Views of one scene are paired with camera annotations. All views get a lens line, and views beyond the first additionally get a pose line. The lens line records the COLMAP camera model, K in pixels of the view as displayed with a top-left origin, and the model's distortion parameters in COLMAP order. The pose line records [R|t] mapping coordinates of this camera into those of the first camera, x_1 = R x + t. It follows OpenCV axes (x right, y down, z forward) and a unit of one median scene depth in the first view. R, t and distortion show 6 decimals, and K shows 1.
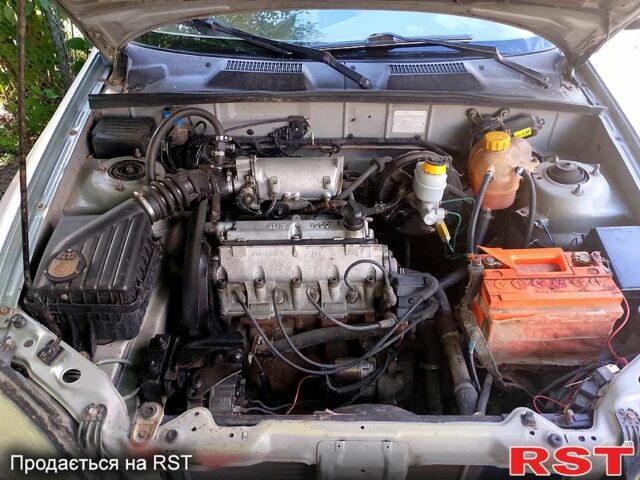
lens RADIAL K [[573.3, 0, 320.0], [0, 573.3, 240.0], [0, 0, 1]] dist [0.061708, 0.000759]
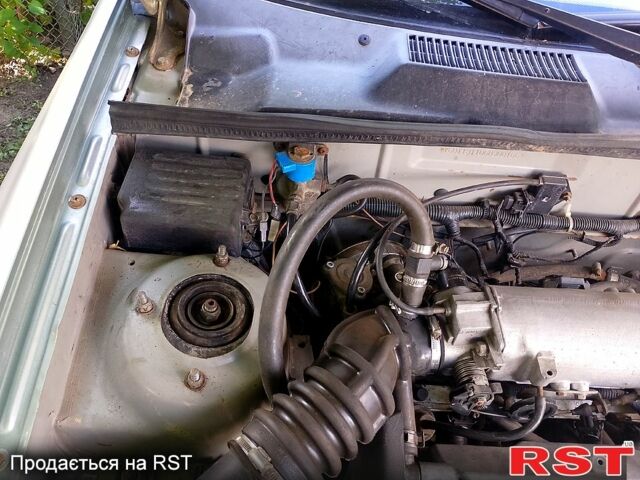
lens RADIAL K [[573.3, 0, 320.0], [0, 573.3, 240.0], [0, 0, 1]] dist [0.061708, 0.000759]
pose [[0.997343, 0.067633, 0.027082, -0.239332], [-0.071131, 0.984335, 0.161320, -0.225742], [-0.015747, -0.162818, 0.986531, 0.533034]]
